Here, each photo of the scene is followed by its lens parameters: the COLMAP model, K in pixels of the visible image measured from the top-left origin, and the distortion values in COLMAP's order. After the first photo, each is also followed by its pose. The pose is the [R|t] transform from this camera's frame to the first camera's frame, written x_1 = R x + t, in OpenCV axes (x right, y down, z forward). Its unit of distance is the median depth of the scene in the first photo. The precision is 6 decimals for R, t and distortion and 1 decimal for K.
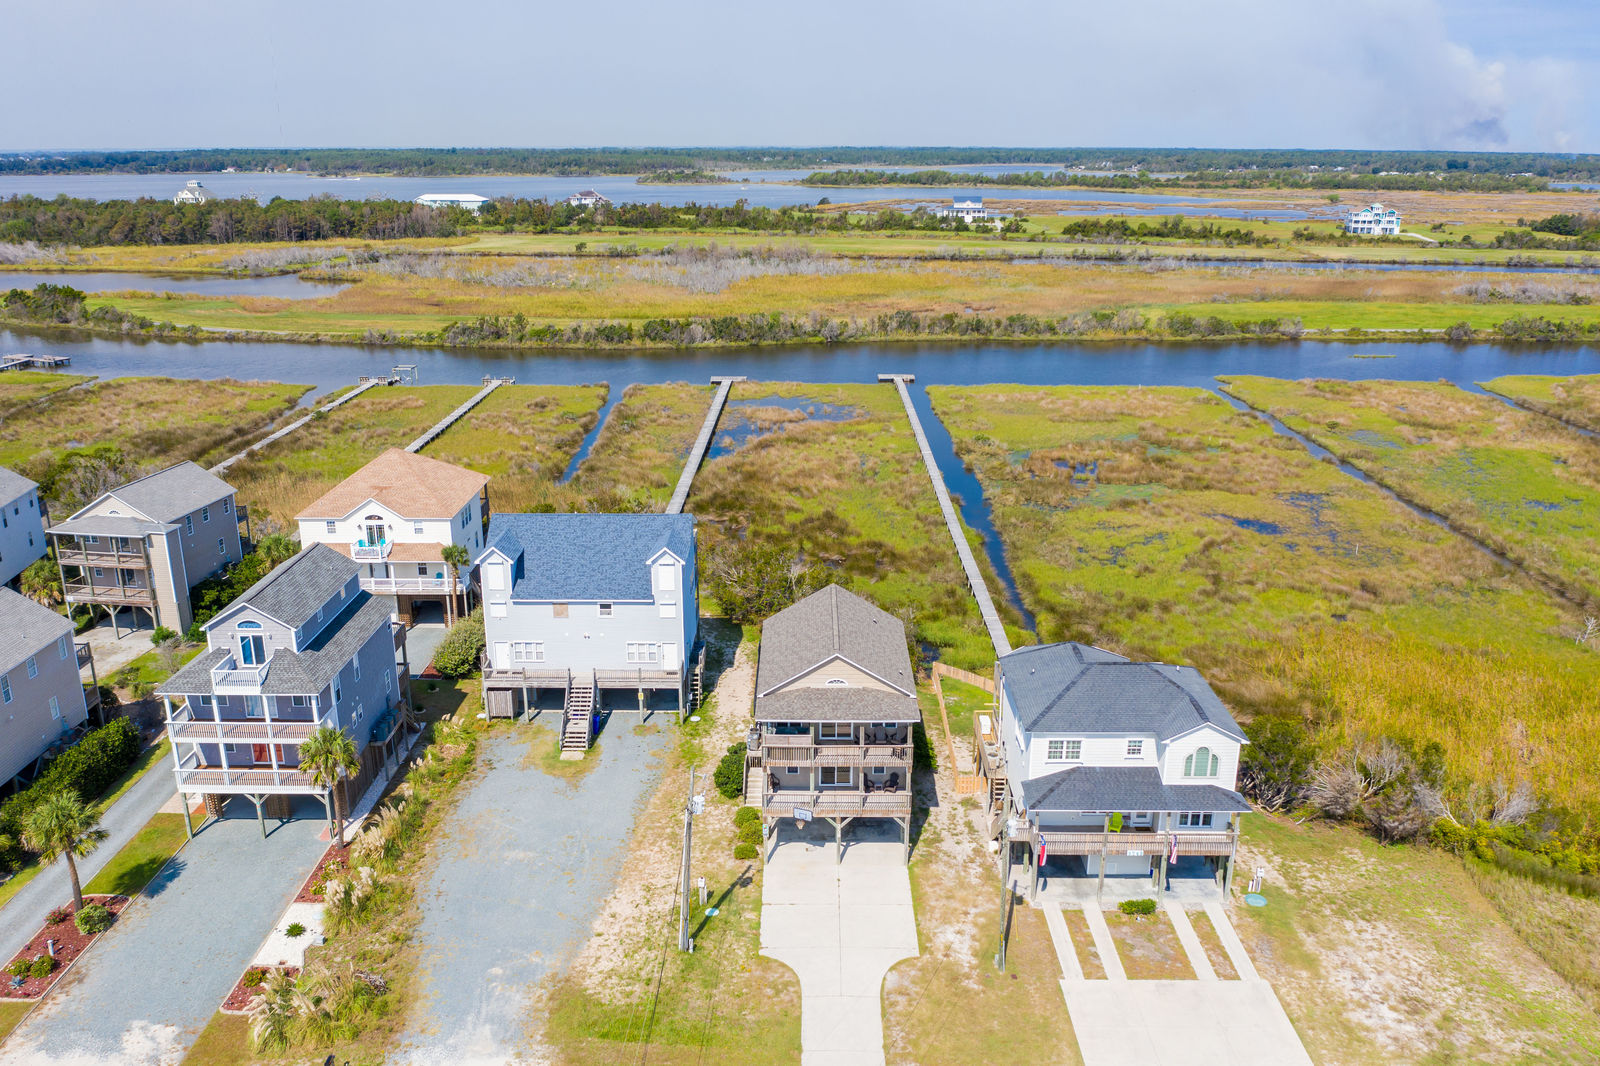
lens RADIAL K [[1257.0, 0, 800.0], [0, 1257.0, 533.0], [0, 0, 1]] dist [-0.037865, 0.008384]
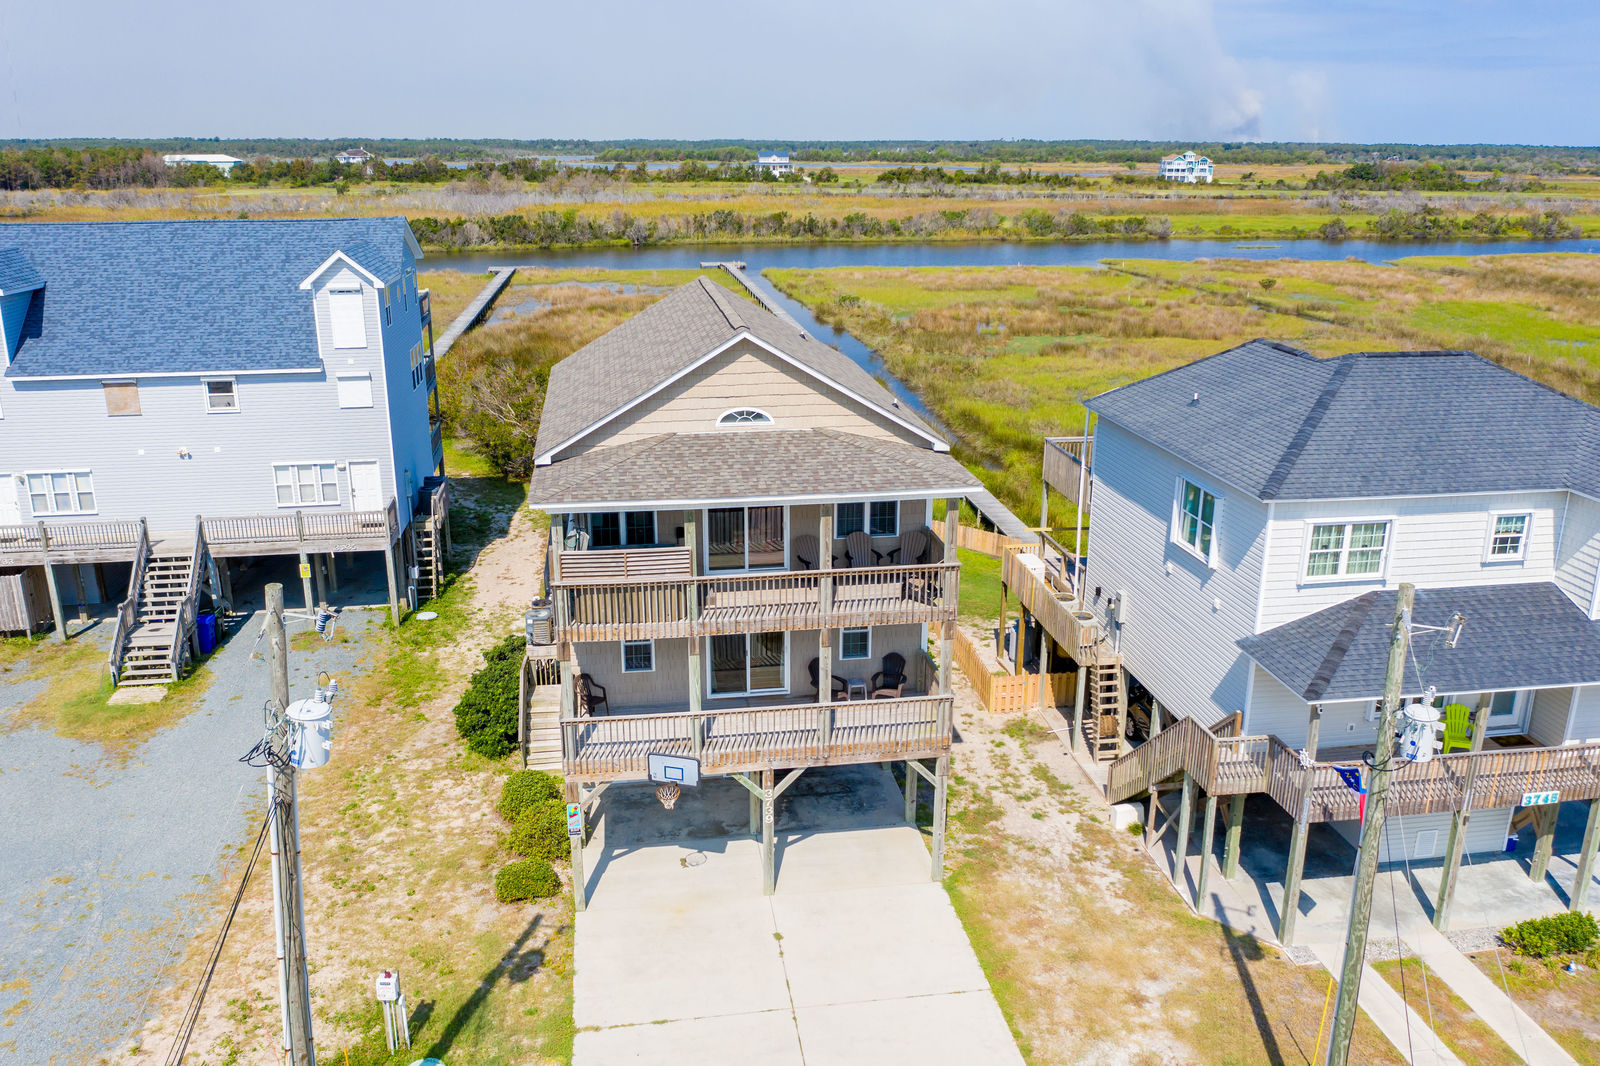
lens RADIAL K [[1257.0, 0, 800.0], [0, 1257.0, 533.0], [0, 0, 1]] dist [-0.037865, 0.008384]
pose [[0.987511, -0.046722, 0.150466, -0.010708], [0.046783, 0.998900, 0.003137, 0.124237], [-0.150447, 0.003941, 0.988610, 0.502528]]
